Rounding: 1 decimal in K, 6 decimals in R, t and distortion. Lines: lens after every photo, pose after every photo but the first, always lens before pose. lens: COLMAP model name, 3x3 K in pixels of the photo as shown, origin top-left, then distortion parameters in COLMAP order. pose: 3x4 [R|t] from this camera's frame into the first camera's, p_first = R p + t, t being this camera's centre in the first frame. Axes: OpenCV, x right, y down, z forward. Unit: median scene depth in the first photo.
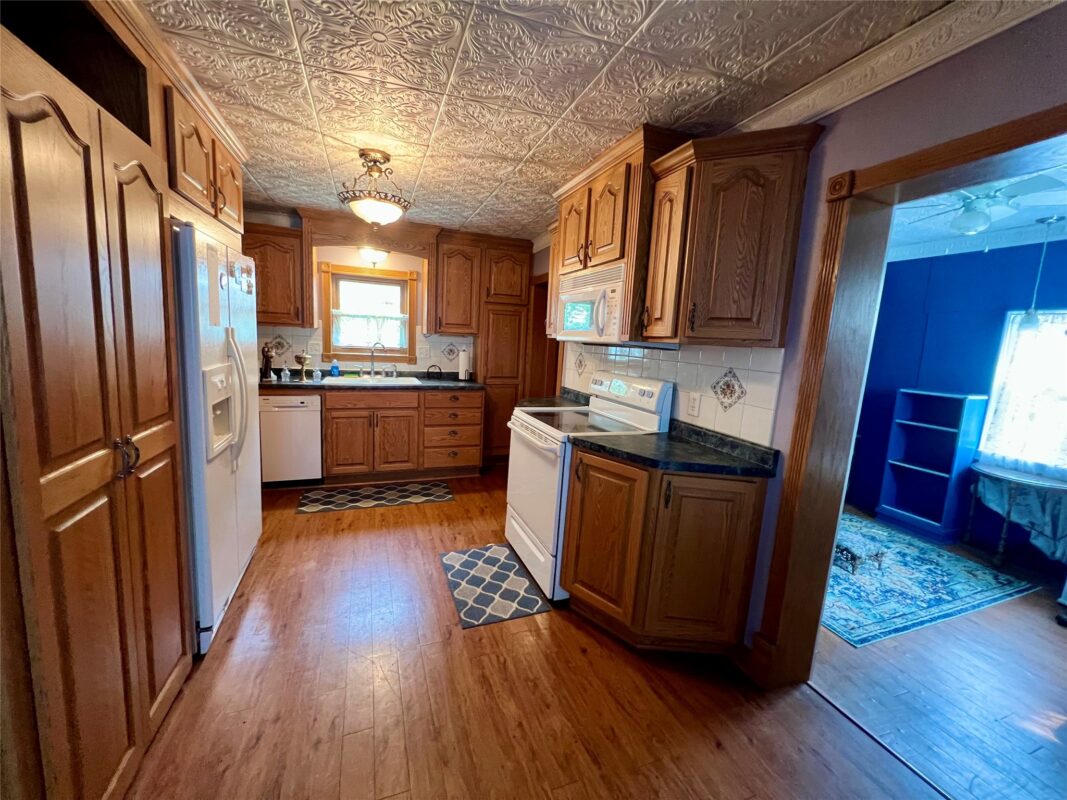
lens RADIAL K [[427.4, 0, 531.0], [0, 427.4, 395.9], [0, 0, 1]] dist [0.001850, -0.000064]
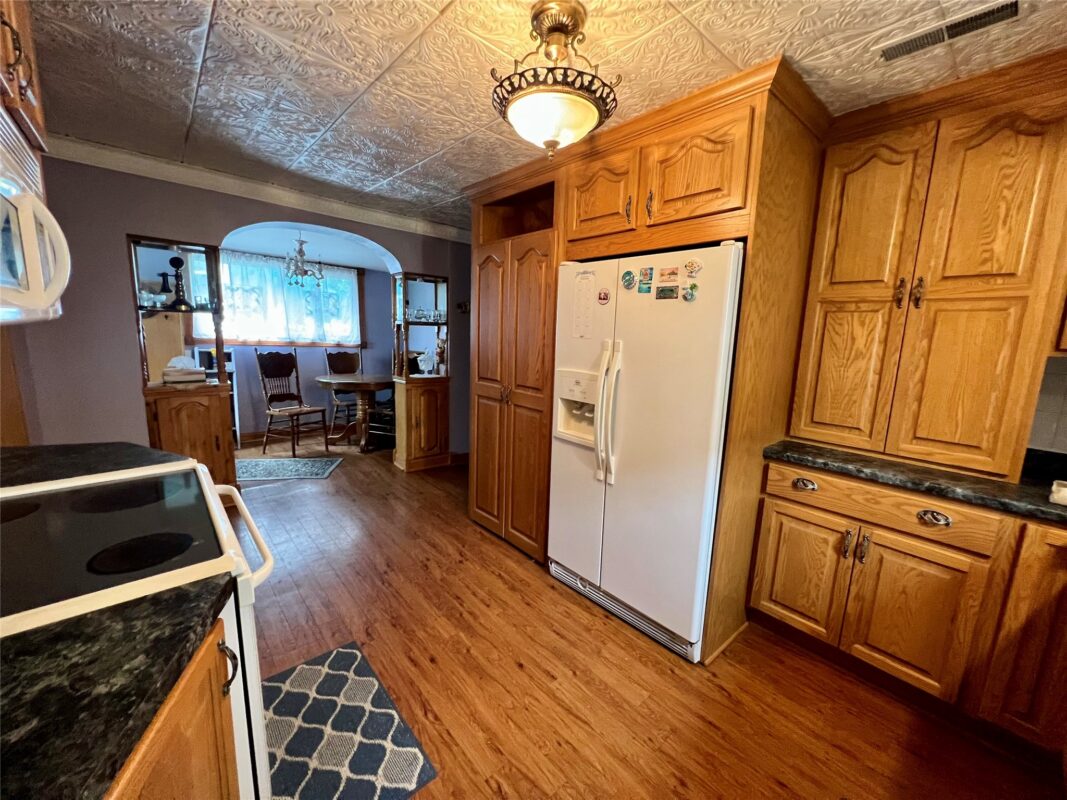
lens RADIAL K [[425.7, 0, 532.1], [0, 425.7, 403.6], [0, 0, 1]] dist [0.001976, 0.000012]
pose [[-0.931881, -0.022562, -0.362063, -0.168655], [-0.130266, 0.952308, 0.275934, -0.257987], [0.338570, 0.304302, -0.890377, 1.782403]]
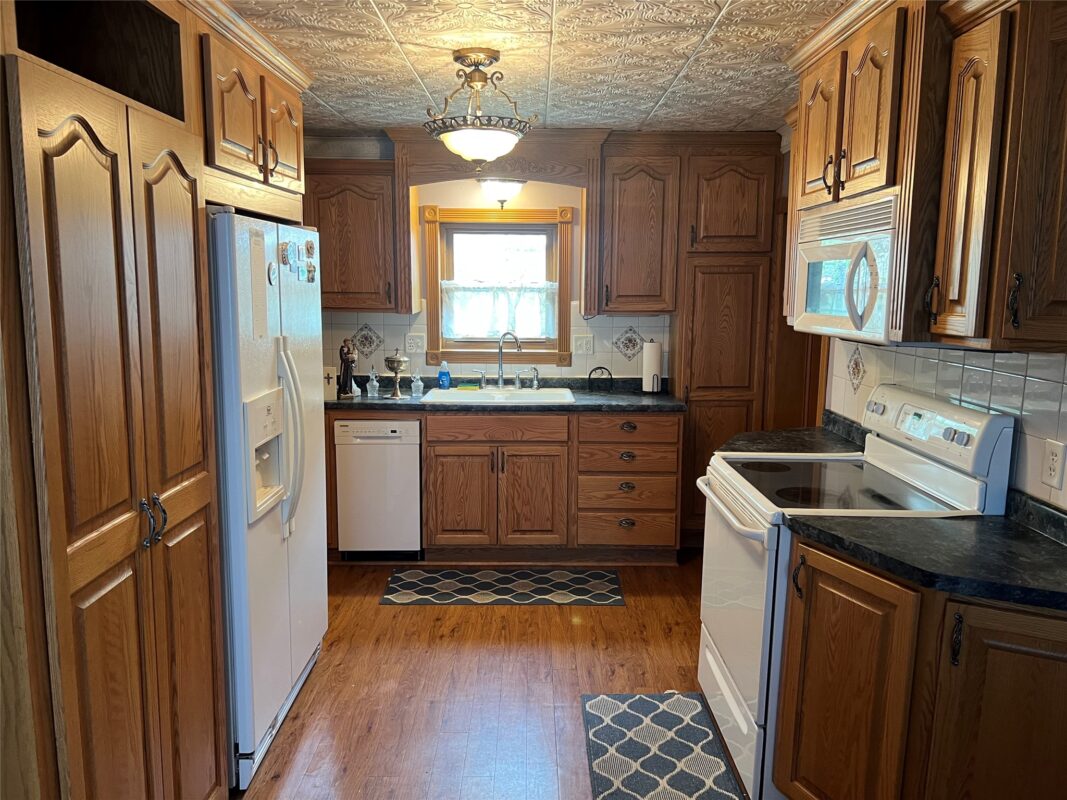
lens RADIAL K [[806.1, 0, 536.0], [0, 806.1, 398.6], [0, 0, 1]] dist [0.079937, -0.098441]
pose [[0.936000, 0.004640, -0.351968, 0.162581], [-0.006222, 0.999975, -0.003364, -0.052013], [0.351944, 0.005338, 0.936006, -0.113217]]
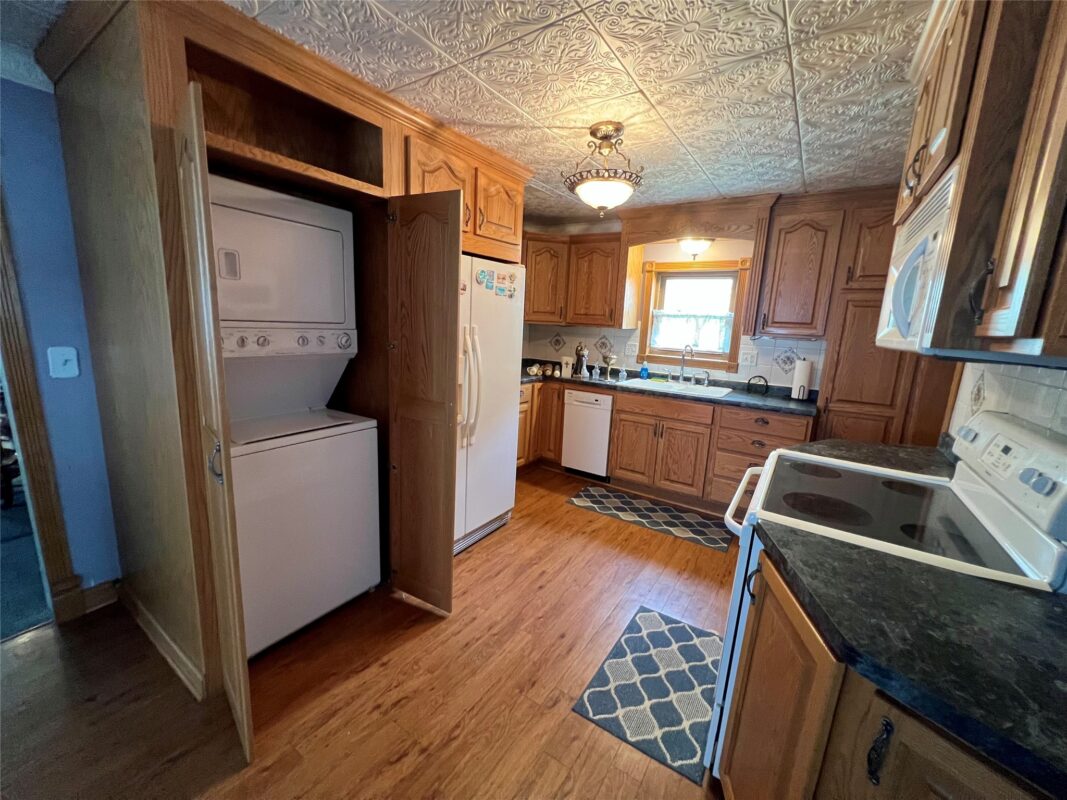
lens RADIAL K [[427.4, 0, 531.0], [0, 427.4, 395.9], [0, 0, 1]] dist [0.001850, -0.000064]
pose [[0.582715, 0.120485, -0.803695, 0.349352], [-0.128566, 0.990162, 0.055223, -0.053380], [0.802442, 0.071149, 0.592473, 0.433228]]
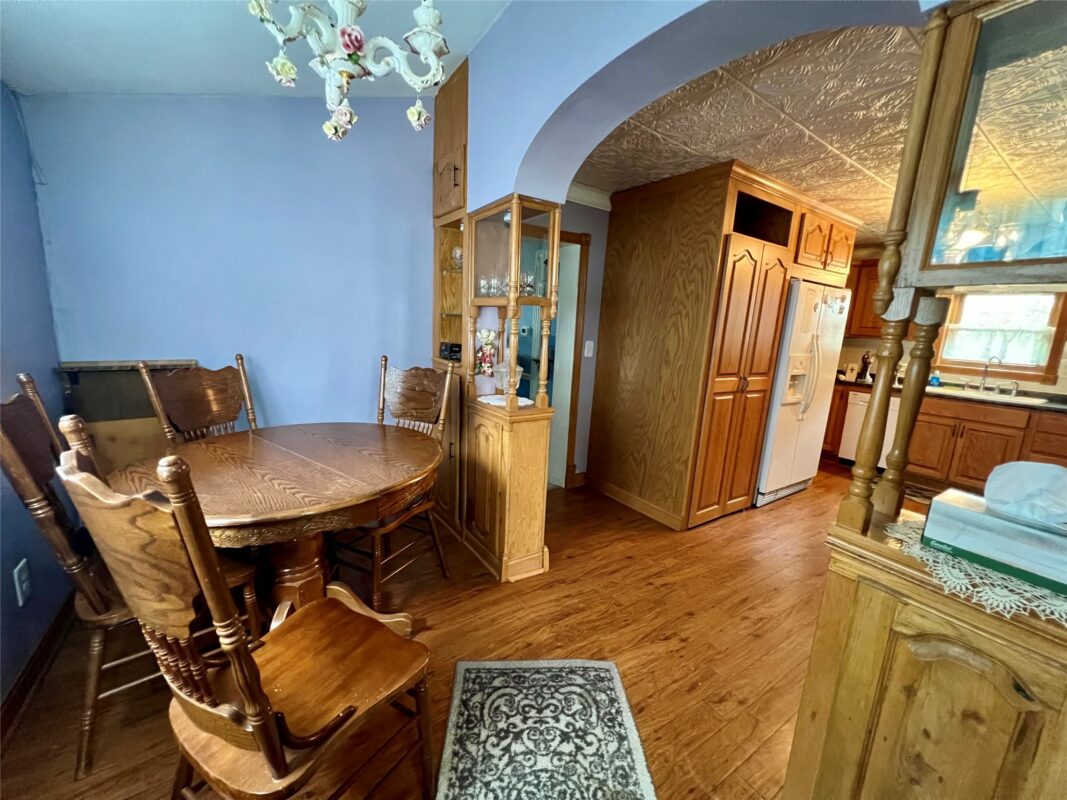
lens RADIAL K [[427.4, 0, 531.0], [0, 427.4, 395.9], [0, 0, 1]] dist [0.001850, -0.000064]
pose [[0.239282, 0.130330, -0.962163, 0.645079], [-0.179219, 0.979852, 0.088156, 0.123600], [0.954267, 0.151343, 0.257819, -0.443126]]
